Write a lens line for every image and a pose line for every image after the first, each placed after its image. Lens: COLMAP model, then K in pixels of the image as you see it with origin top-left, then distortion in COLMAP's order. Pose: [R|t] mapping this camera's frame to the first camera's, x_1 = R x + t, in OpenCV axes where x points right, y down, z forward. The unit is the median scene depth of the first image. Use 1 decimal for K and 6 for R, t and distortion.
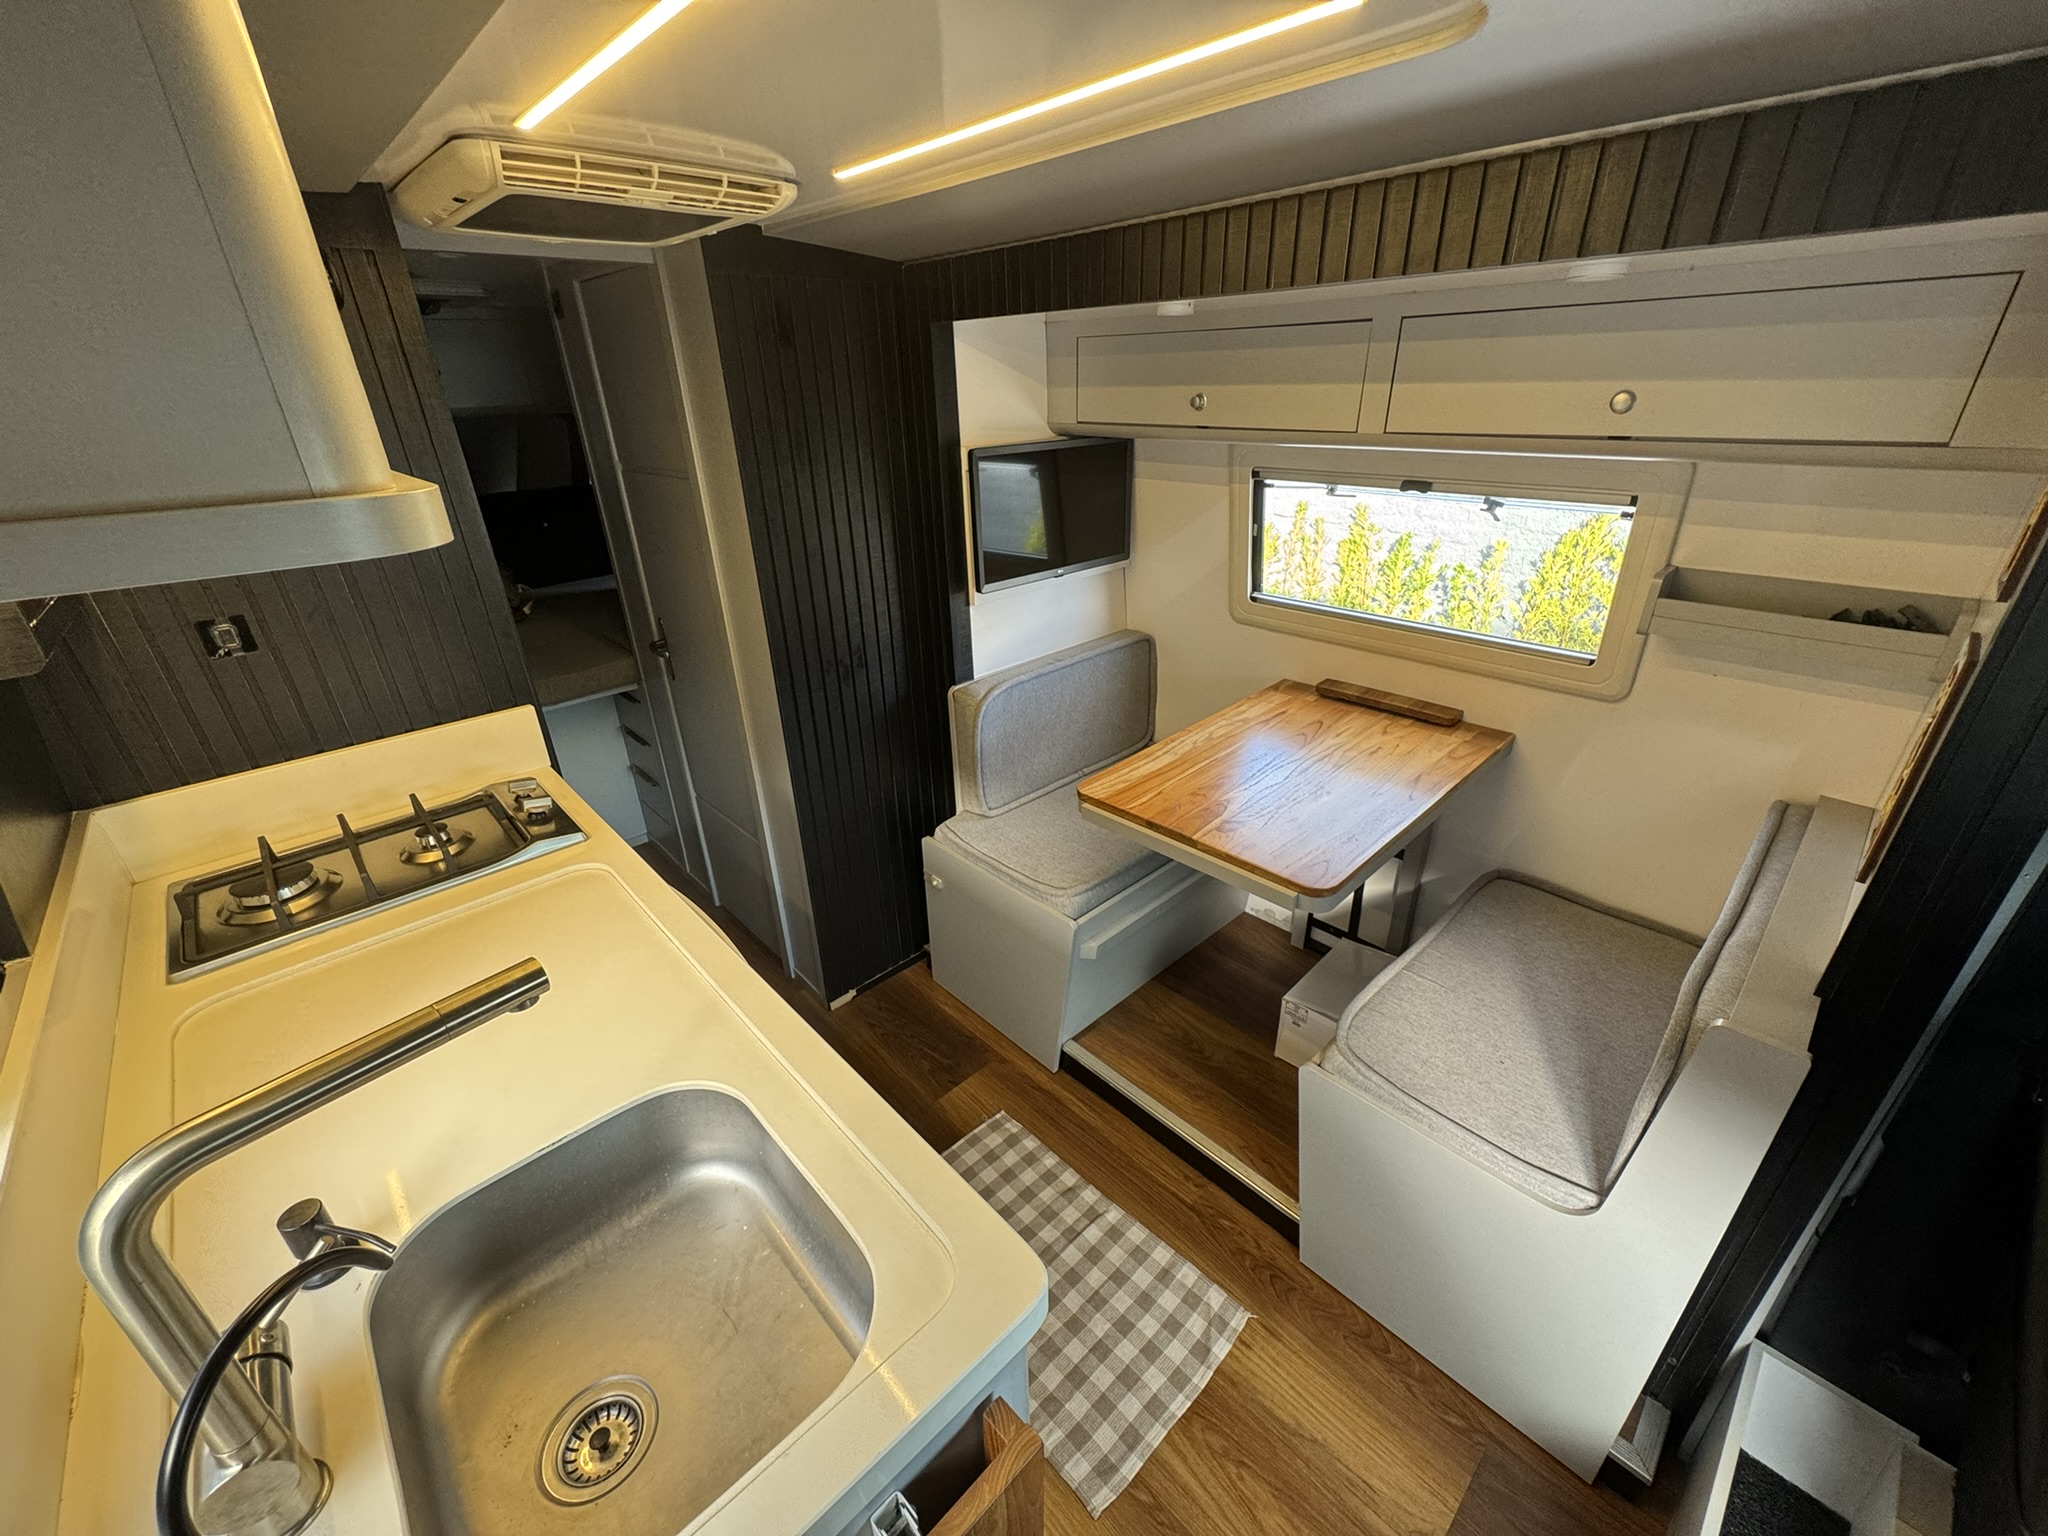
lens RADIAL K [[823.0, 0, 1022.8], [0, 823.0, 776.9], [0, 0, 1]] dist [-0.000419, -0.000353]
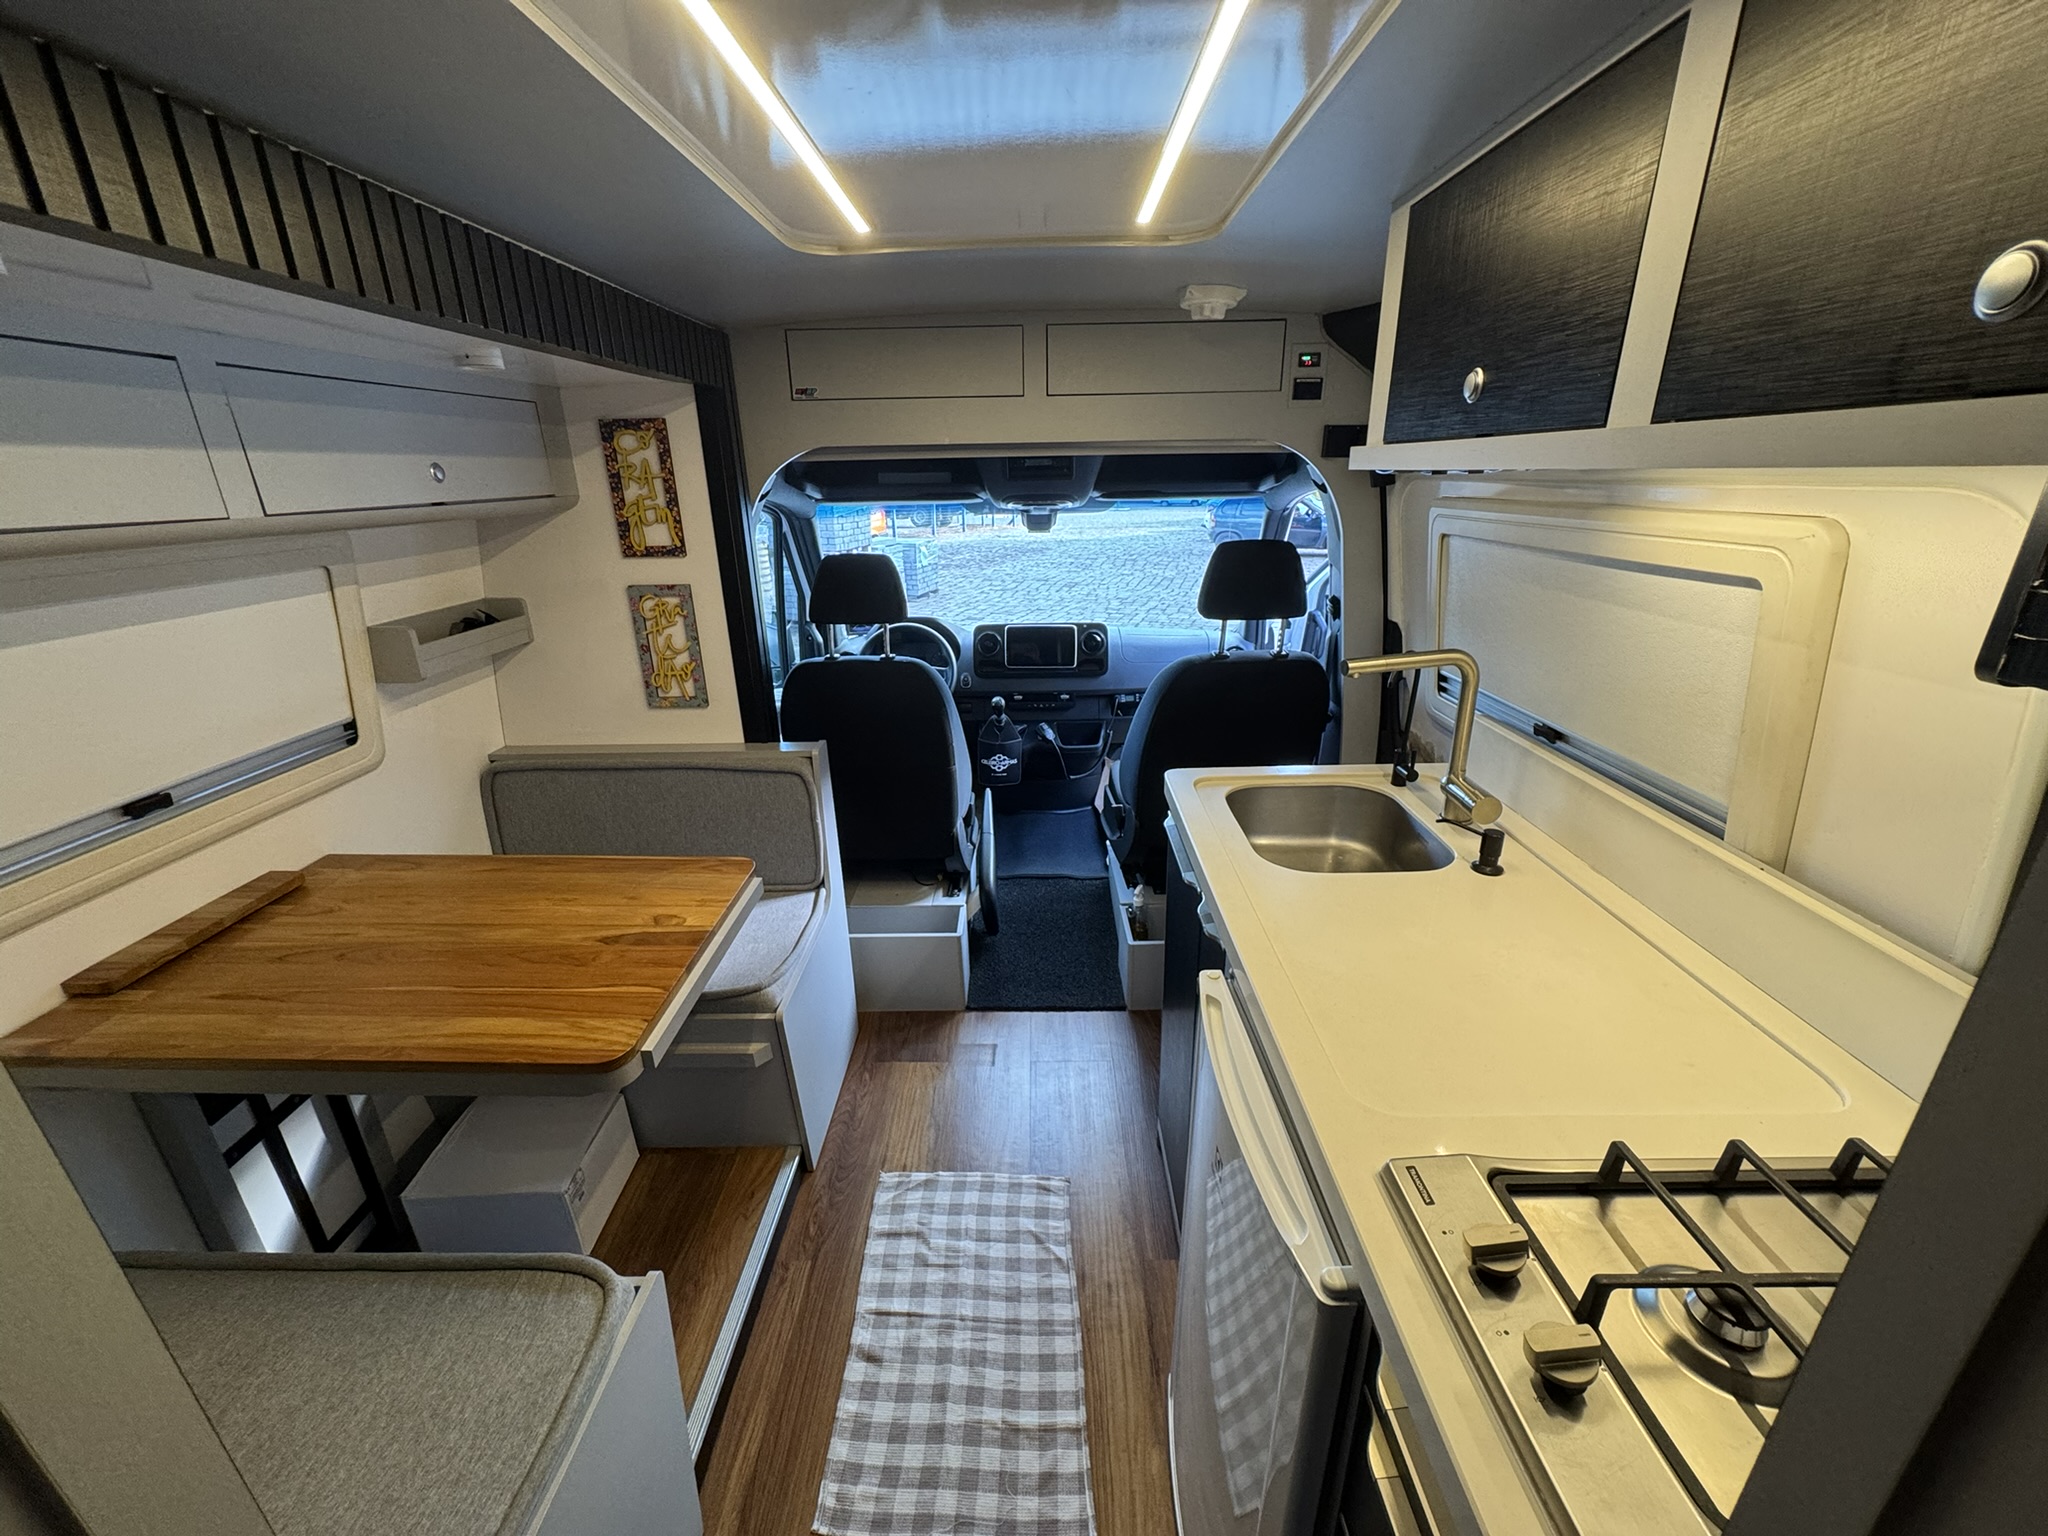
lens RADIAL K [[823.0, 0, 1022.8], [0, 823.0, 776.9], [0, 0, 1]] dist [-0.000419, -0.000353]
pose [[-0.724489, -0.204931, 0.658117, -0.757202], [0.333811, 0.731034, 0.595113, -0.593411], [-0.603063, 0.650840, -0.461218, 1.398348]]
